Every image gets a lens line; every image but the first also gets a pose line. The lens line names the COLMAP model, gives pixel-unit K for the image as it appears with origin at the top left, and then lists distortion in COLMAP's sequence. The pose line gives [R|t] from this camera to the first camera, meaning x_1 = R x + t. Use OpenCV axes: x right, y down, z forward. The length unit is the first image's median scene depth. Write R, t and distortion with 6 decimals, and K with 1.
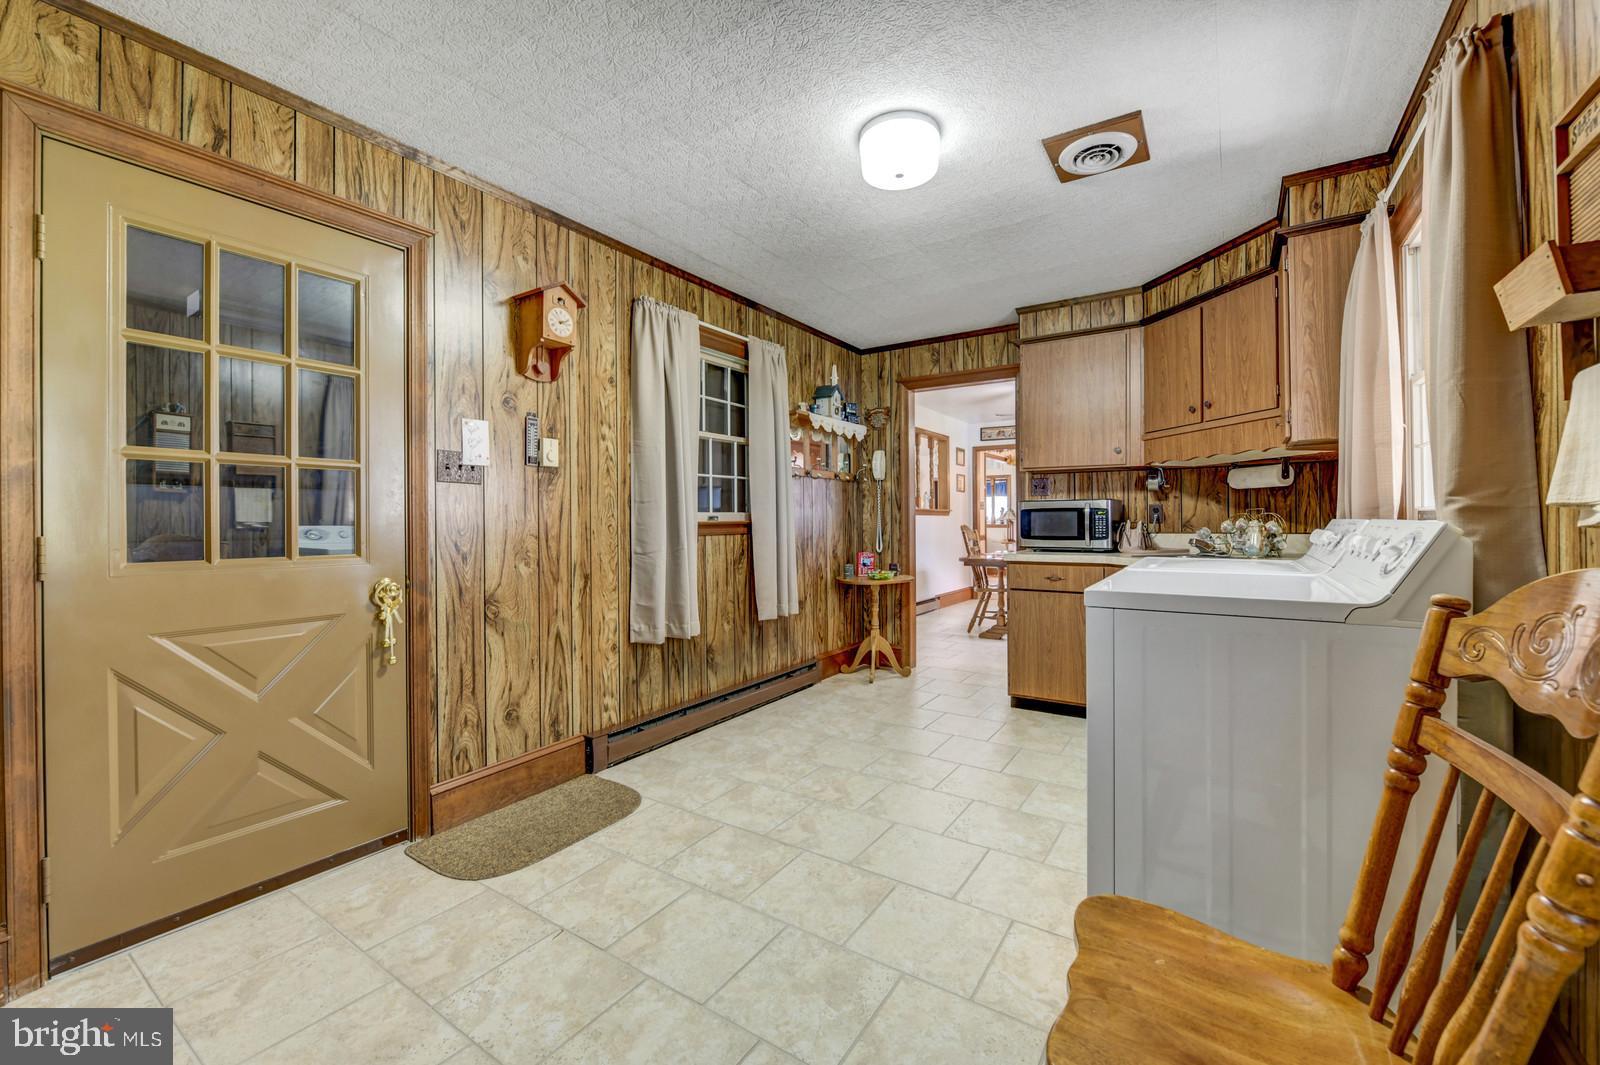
lens RADIAL K [[640.3, 0, 805.7], [0, 640.3, 517.3], [0, 0, 1]] dist [0.002781, -0.000023]
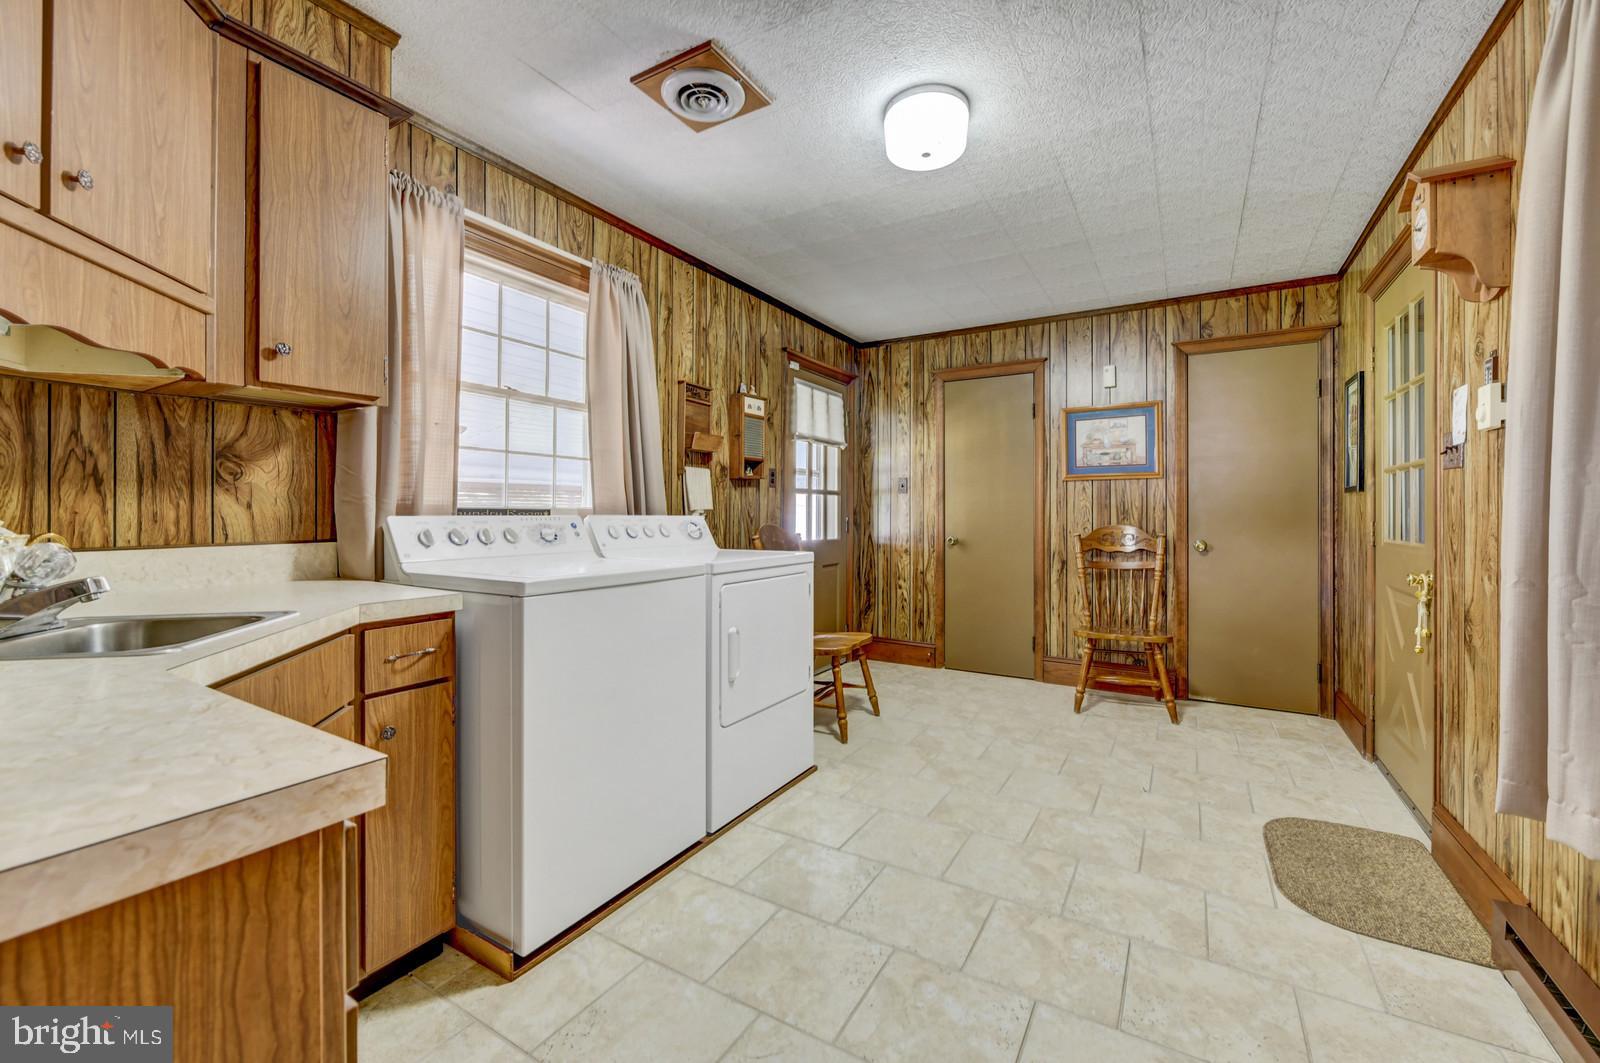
lens RADIAL K [[640.3, 0, 799.4], [0, 640.3, 515.7], [0, 0, 1]] dist [0.002781, -0.000023]
pose [[-0.999218, 0.004188, -0.039329, 0.364942], [0.004194, 0.999991, -0.000073, 0.004359], [0.039328, -0.000237, -0.999226, 1.883014]]
